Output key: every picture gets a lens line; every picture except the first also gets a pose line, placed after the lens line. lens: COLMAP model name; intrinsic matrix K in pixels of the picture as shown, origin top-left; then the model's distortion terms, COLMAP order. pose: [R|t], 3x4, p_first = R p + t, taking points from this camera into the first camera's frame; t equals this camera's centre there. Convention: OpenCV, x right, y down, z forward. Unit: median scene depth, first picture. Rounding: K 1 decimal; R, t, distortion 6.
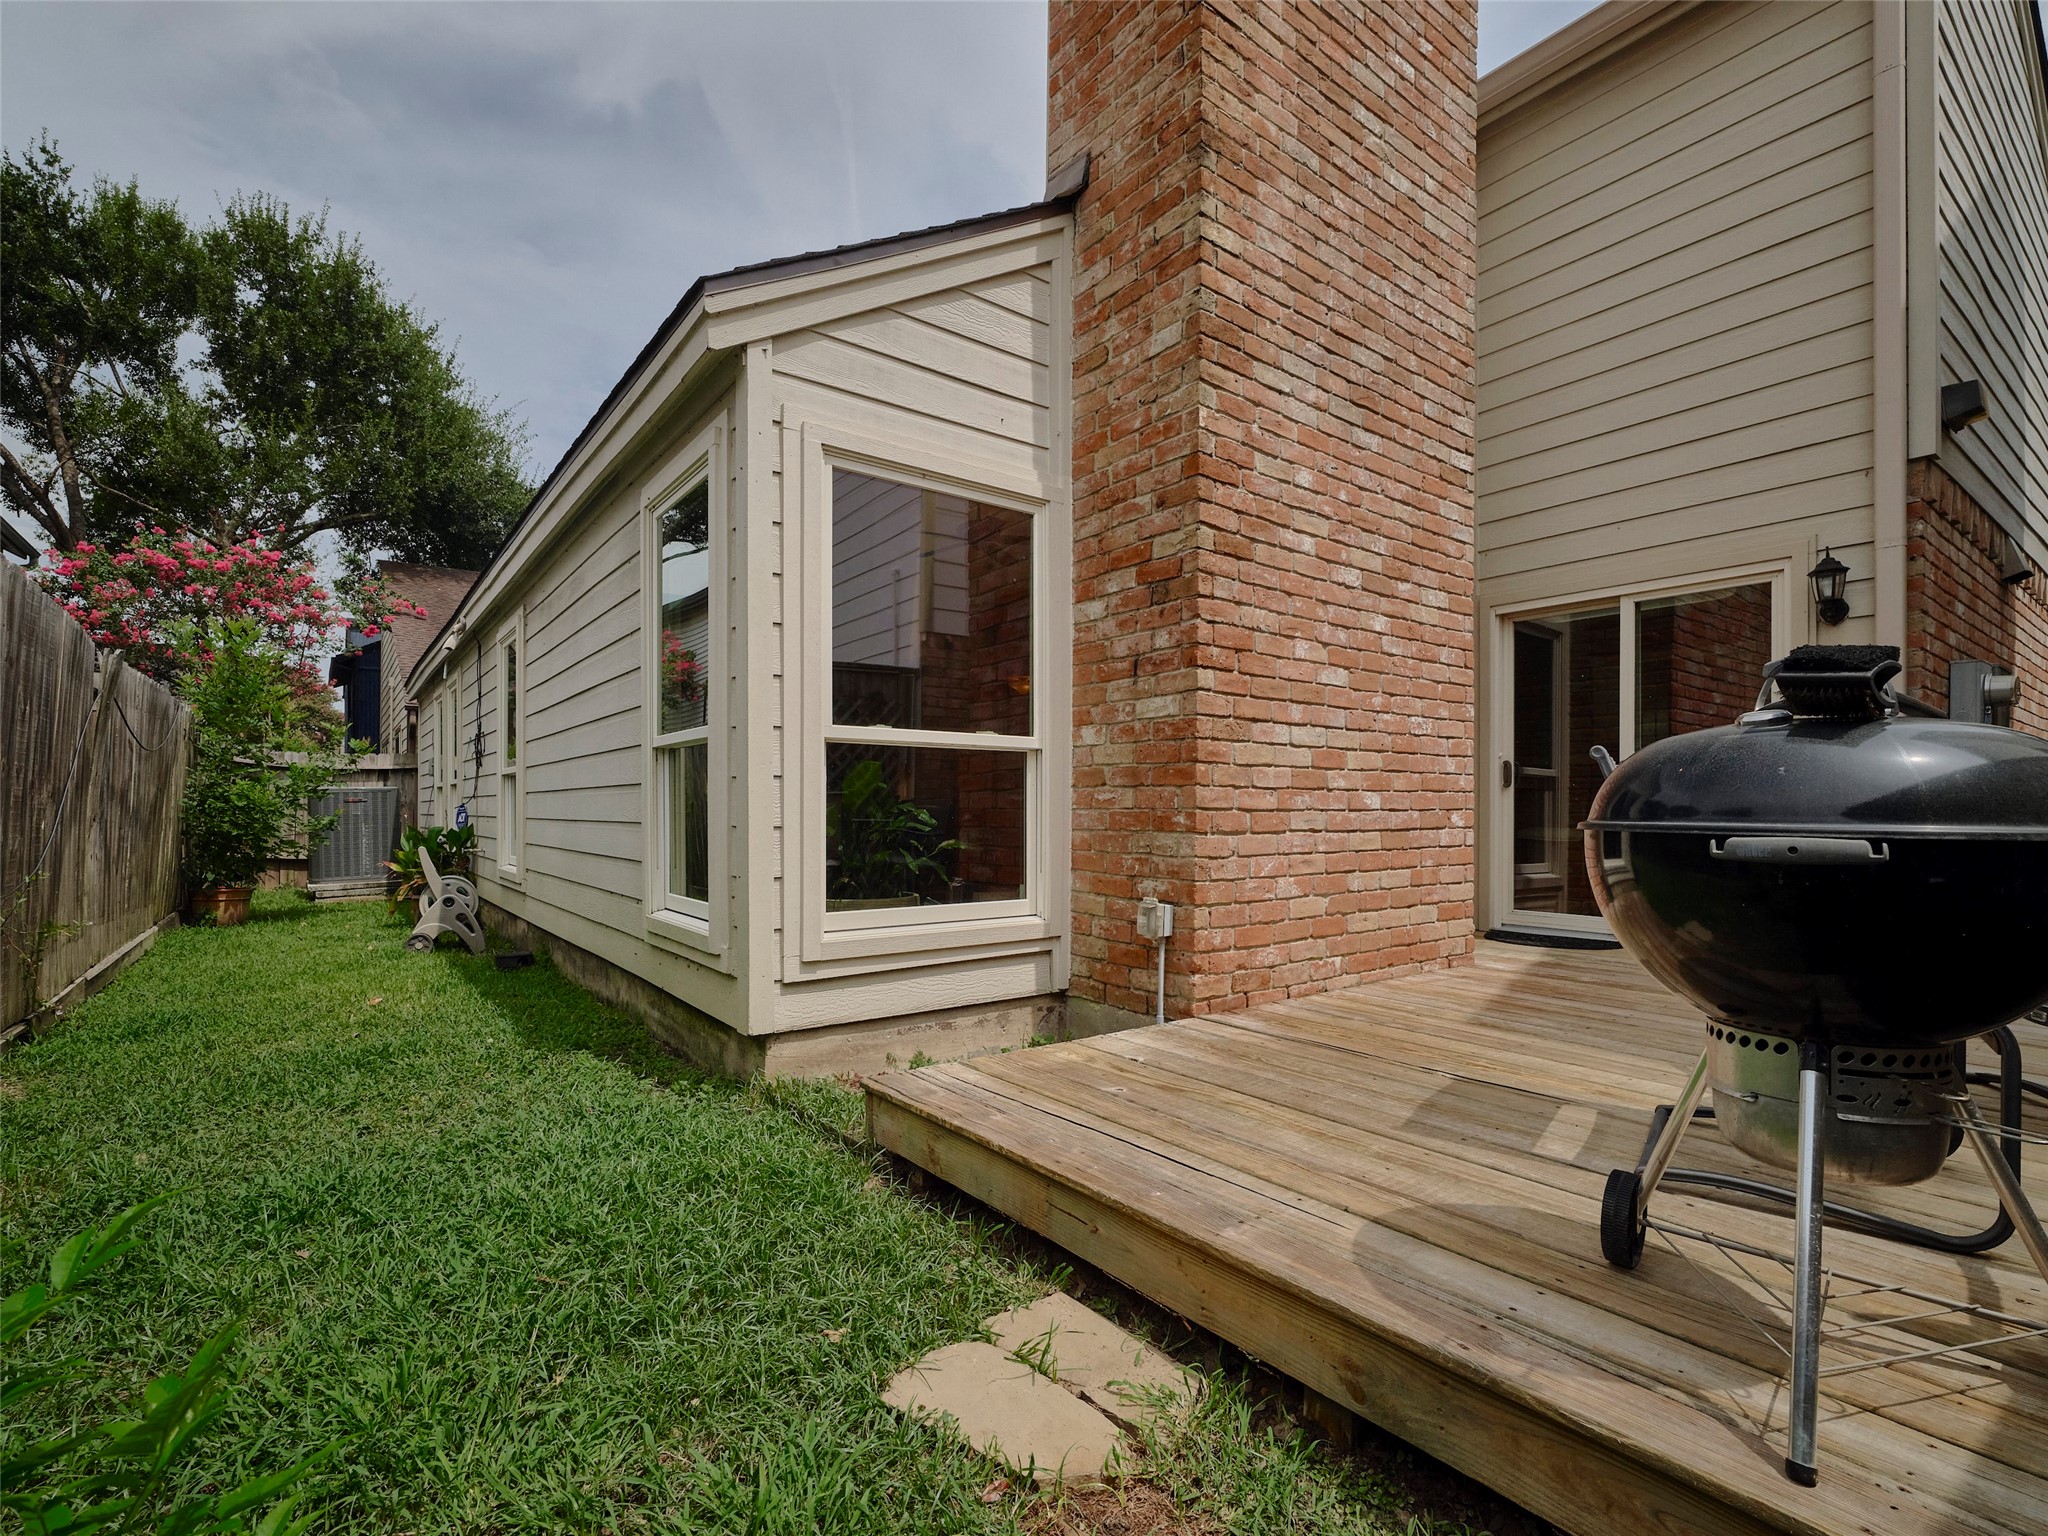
lens RADIAL K [[948.3, 0, 1026.3], [0, 948.3, 787.8], [0, 0, 1]] dist [-0.004621, -0.000359]
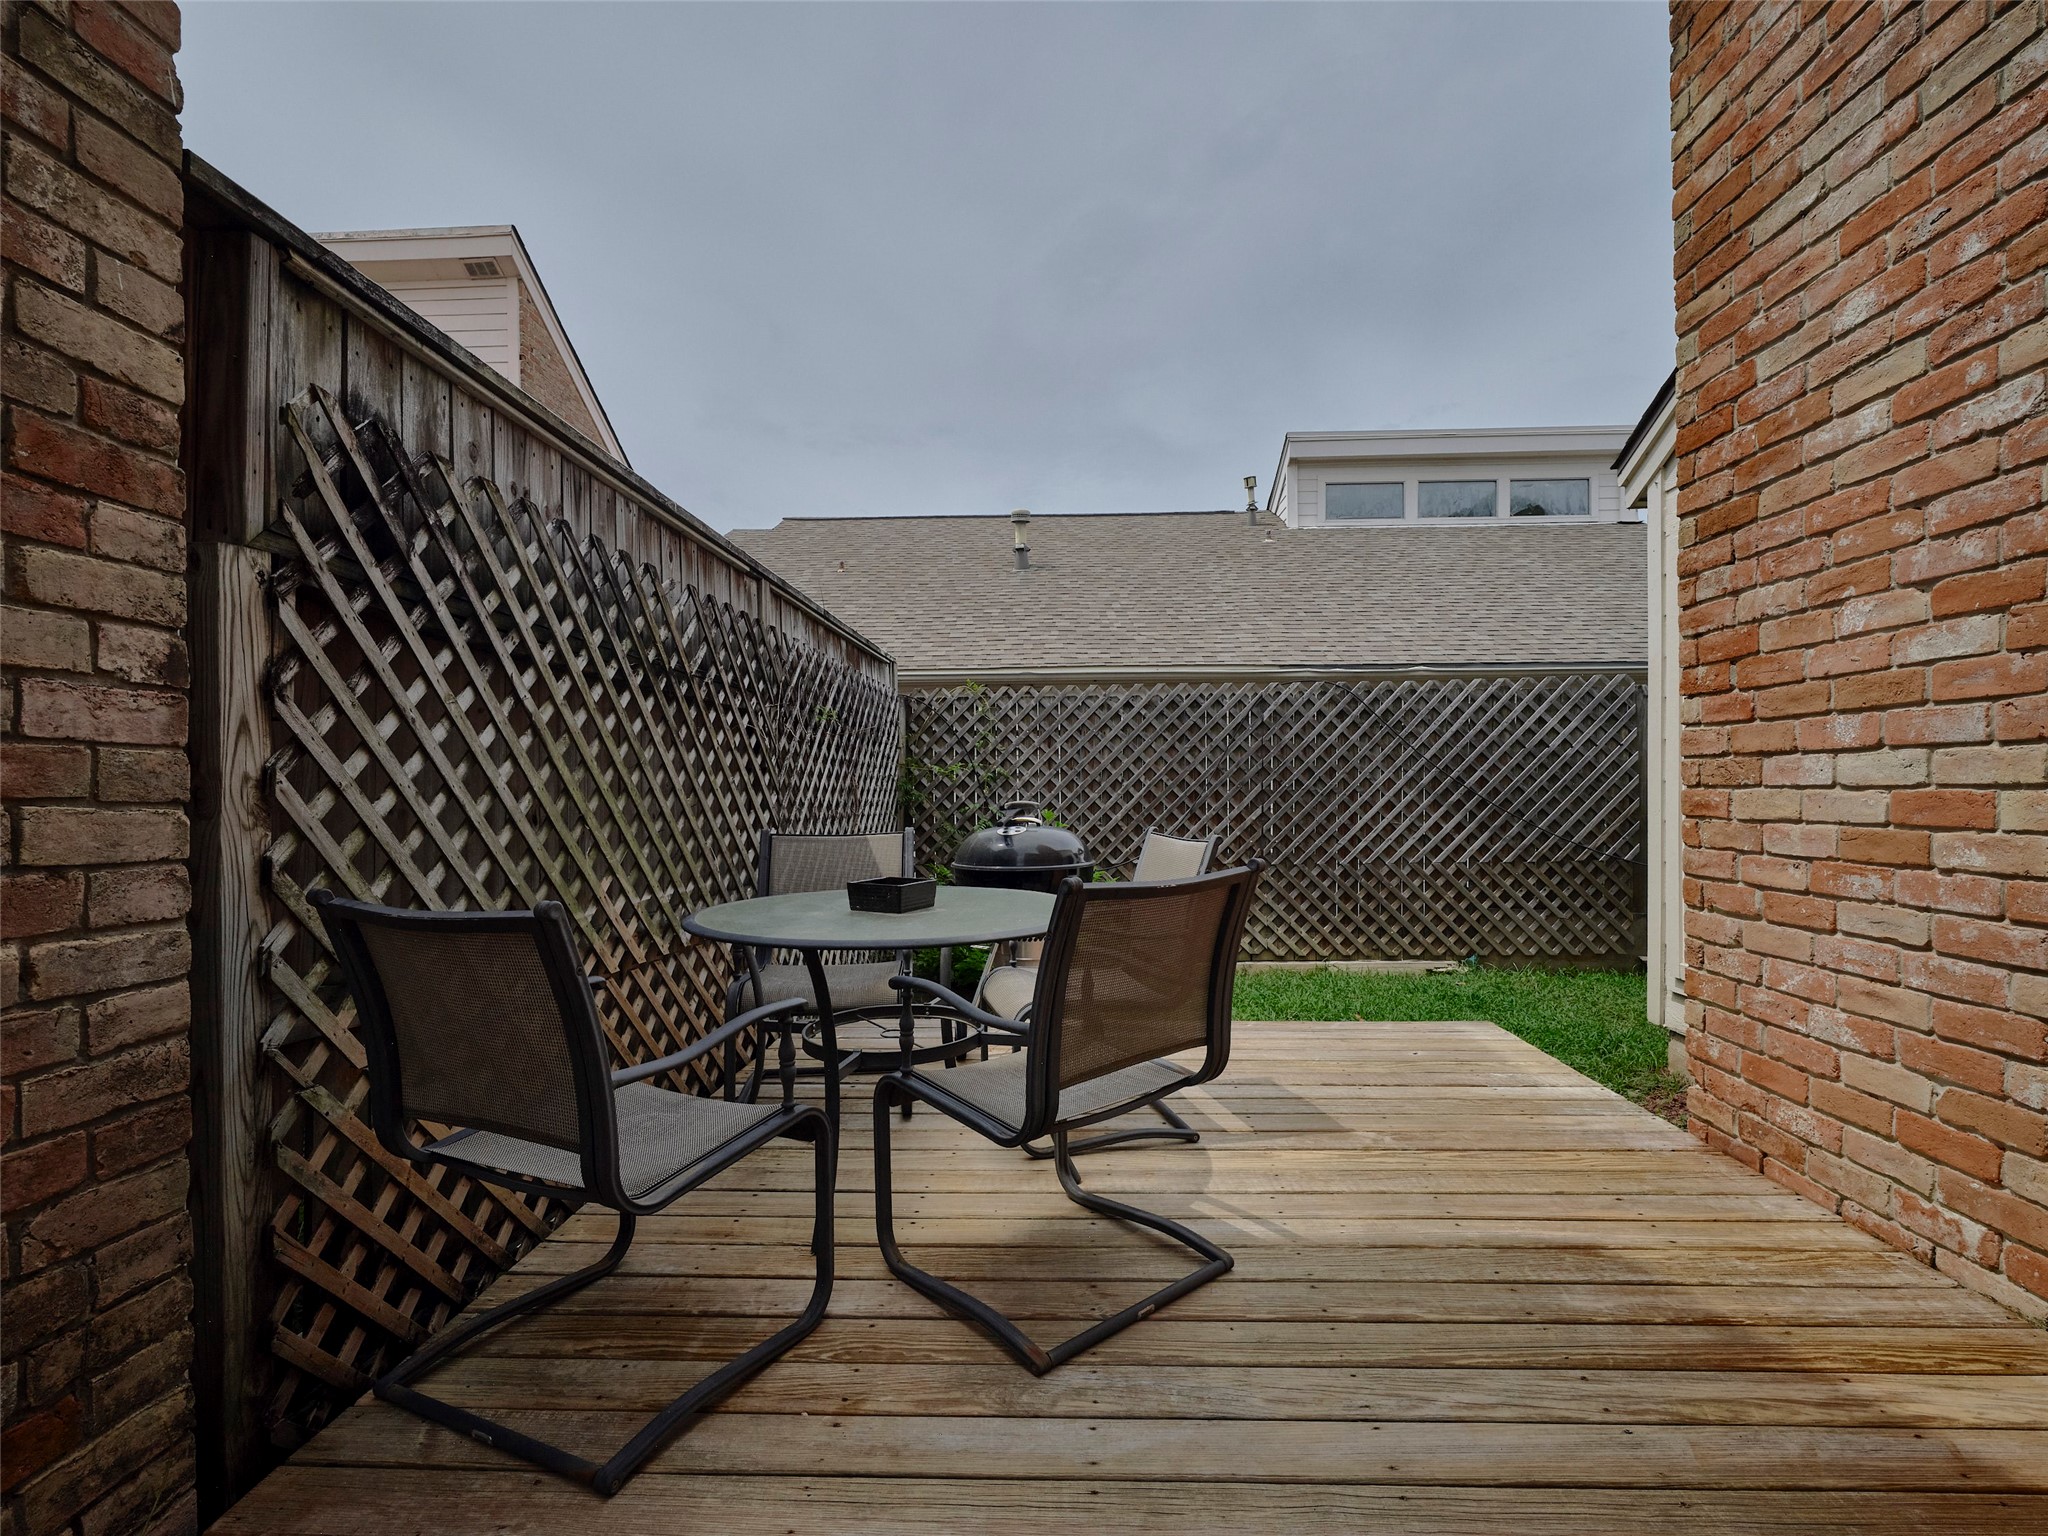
lens RADIAL K [[948.3, 0, 1029.5], [0, 948.3, 774.2], [0, 0, 1]] dist [-0.004621, -0.000359]
pose [[-0.637827, -0.016479, -0.770003, 1.076820], [0.013105, 0.999394, -0.032243, -0.041572], [0.770068, -0.030656, -0.637225, 1.012502]]
